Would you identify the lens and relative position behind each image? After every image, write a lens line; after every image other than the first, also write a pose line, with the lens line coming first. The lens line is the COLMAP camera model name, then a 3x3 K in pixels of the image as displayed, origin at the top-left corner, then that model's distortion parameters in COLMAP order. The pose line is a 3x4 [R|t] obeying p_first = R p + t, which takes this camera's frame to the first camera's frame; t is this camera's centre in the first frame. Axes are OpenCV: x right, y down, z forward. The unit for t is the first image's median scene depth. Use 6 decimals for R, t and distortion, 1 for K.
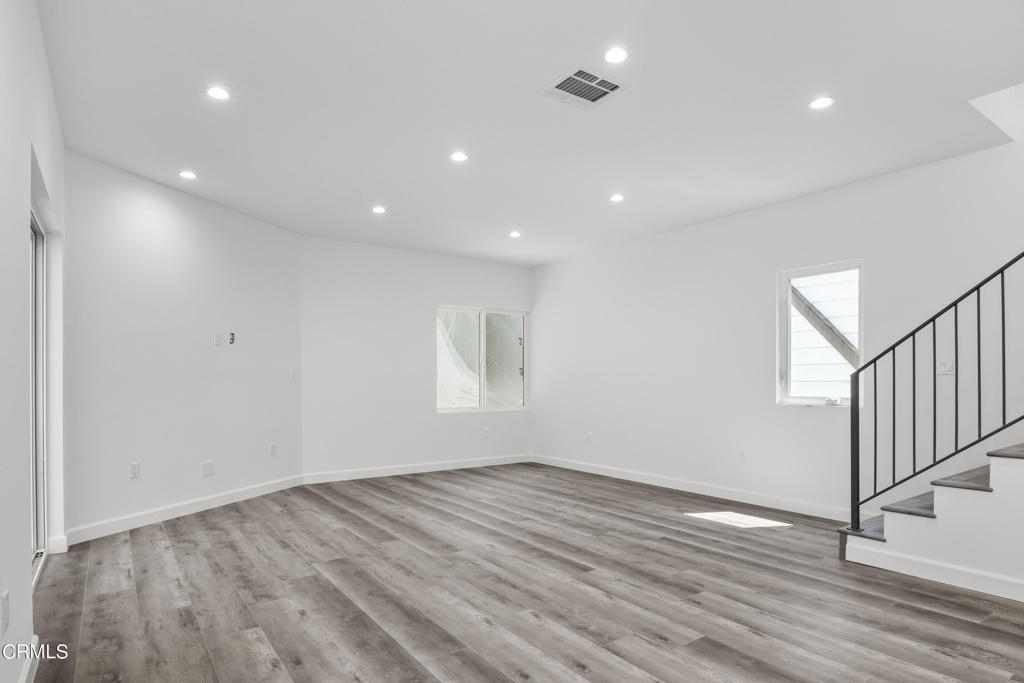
lens RADIAL K [[564.4, 0, 513.7], [0, 564.4, 343.1], [0, 0, 1]] dist [-0.007810, -0.000271]
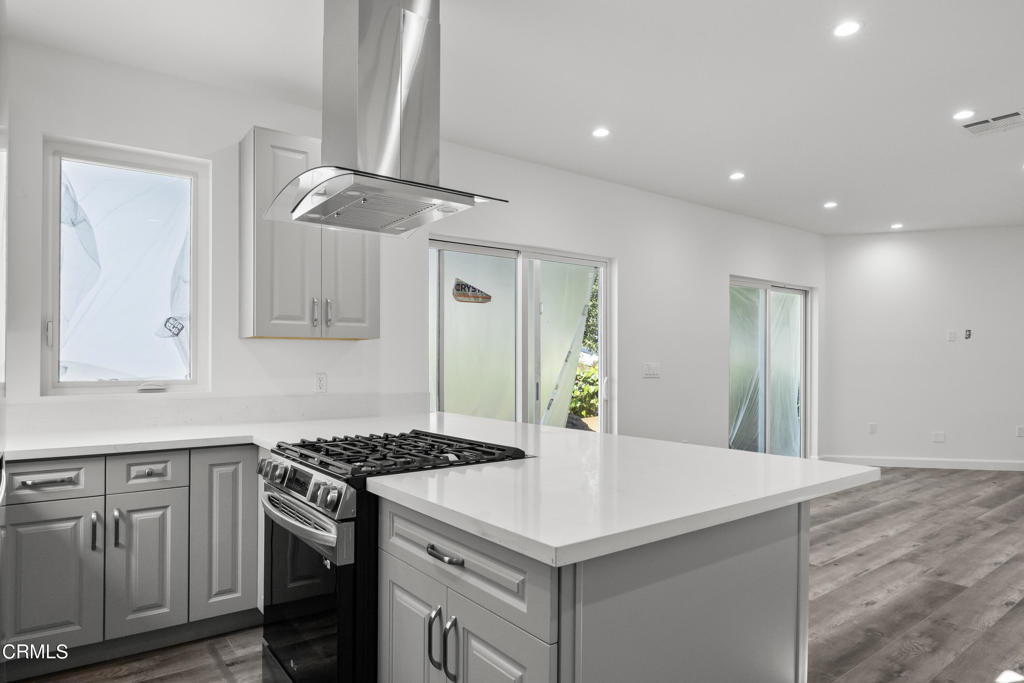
lens RADIAL K [[610.8, 0, 506.1], [0, 610.8, 361.6], [0, 0, 1]] dist [-0.030010, -0.000738]
pose [[0.019494, 0.000563, -0.999810, 1.192828], [0.070518, 0.997509, 0.001937, -0.030584], [0.997320, -0.070543, 0.019405, 0.004192]]
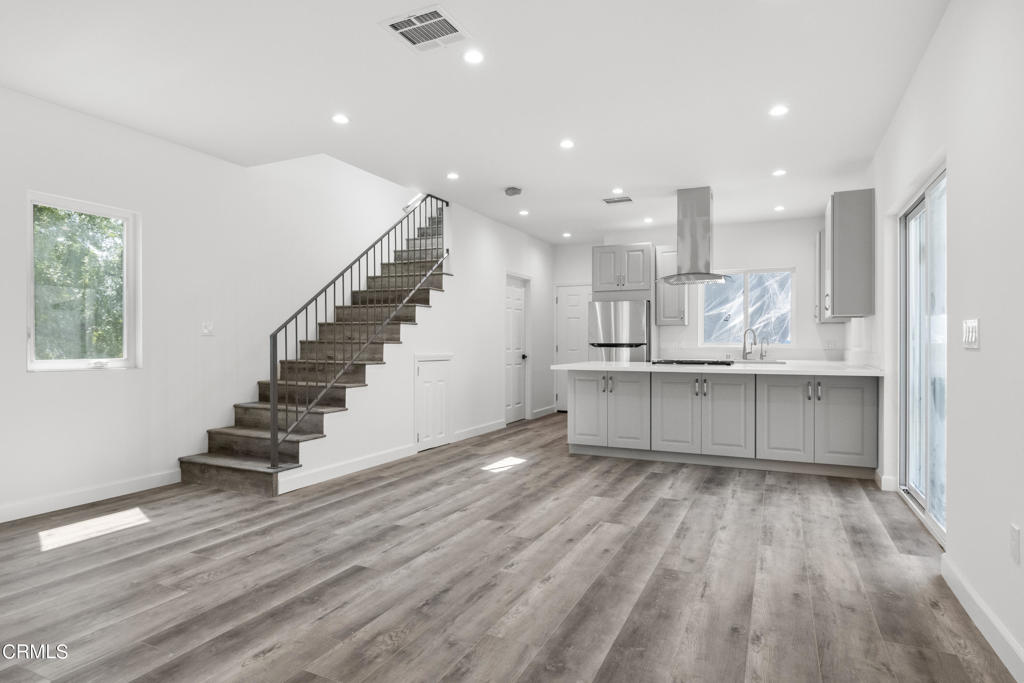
lens RADIAL K [[564.4, 0, 513.7], [0, 564.4, 343.1], [0, 0, 1]] dist [-0.007810, -0.000271]
pose [[-0.490858, 0.002826, 0.871235, -0.693127], [-0.059035, 0.997588, -0.036497, 0.091086], [-0.869237, -0.069349, -0.489508, 1.225212]]
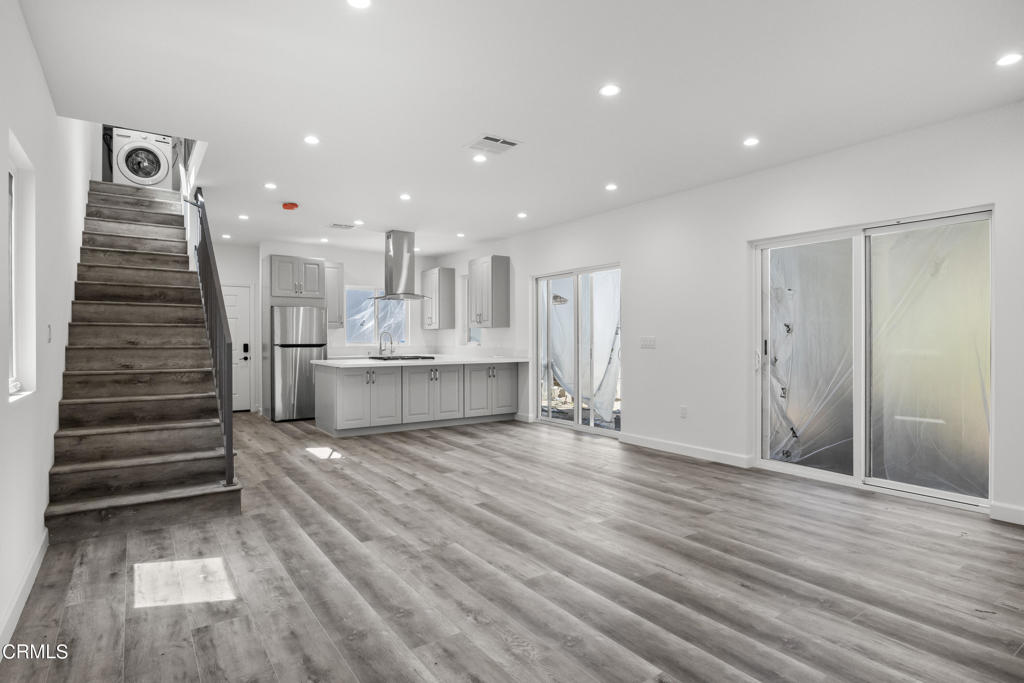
lens RADIAL K [[541.6, 0, 512.0], [0, 541.6, 341.5], [0, 0, 1]] dist [-0.012768, -0.000172]
pose [[-0.999947, 0.002127, 0.010062, 0.053462], [0.001507, 0.998122, -0.061245, 0.125170], [-0.010174, -0.061227, -0.998072, 2.168246]]
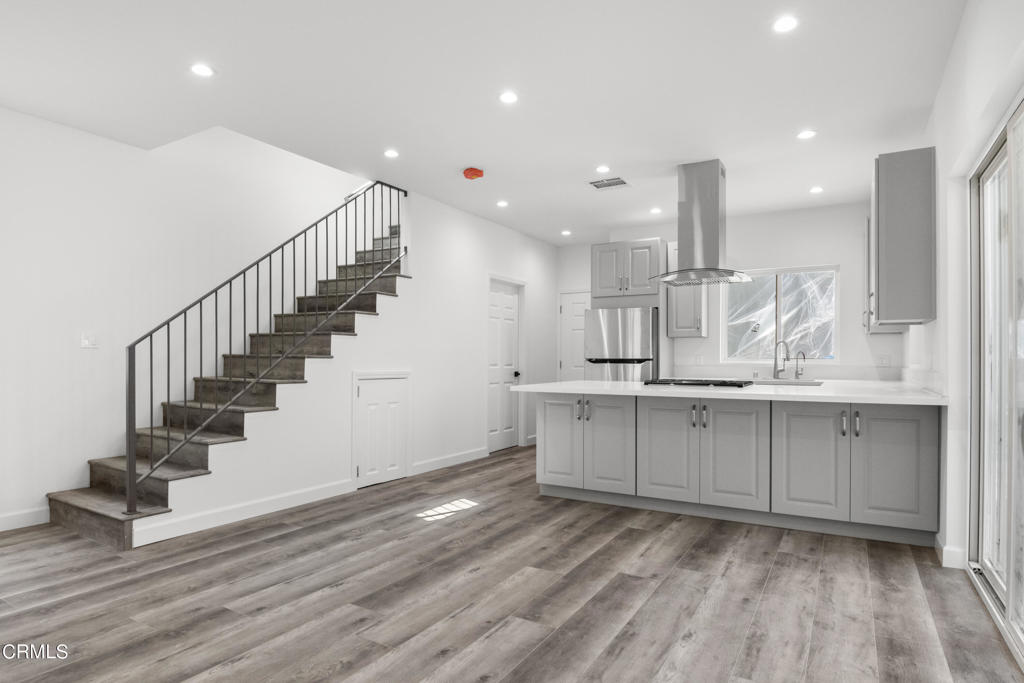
lens RADIAL K [[569.3, 0, 511.9], [0, 569.3, 356.2], [0, 0, 1]] dist [-0.026829, -0.003182]
pose [[-0.406595, 0.005853, 0.913590, -0.527557], [-0.064249, 0.997321, -0.034983, 0.067046], [-0.911346, -0.072921, -0.405130, 0.869188]]
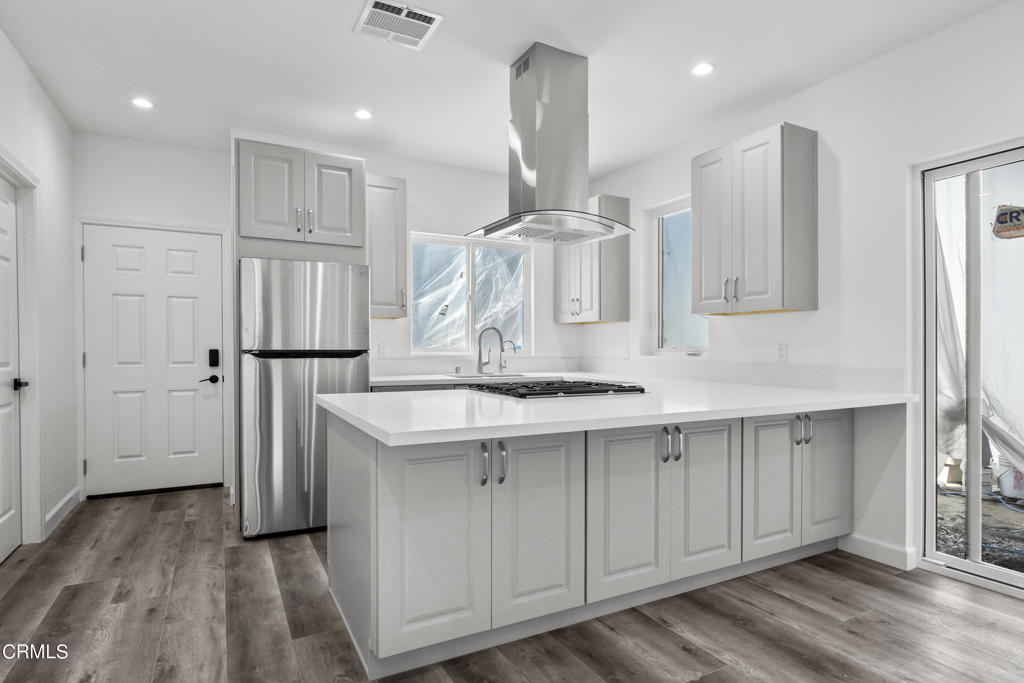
lens RADIAL K [[549.5, 0, 512.1], [0, 549.5, 350.3], [0, 0, 1]] dist [-0.017230, 0.000086]
pose [[-0.992084, -0.002568, 0.125547, 0.498804], [-0.010648, 0.997911, -0.063728, 0.051164], [-0.125121, -0.064560, -0.990039, 0.771919]]
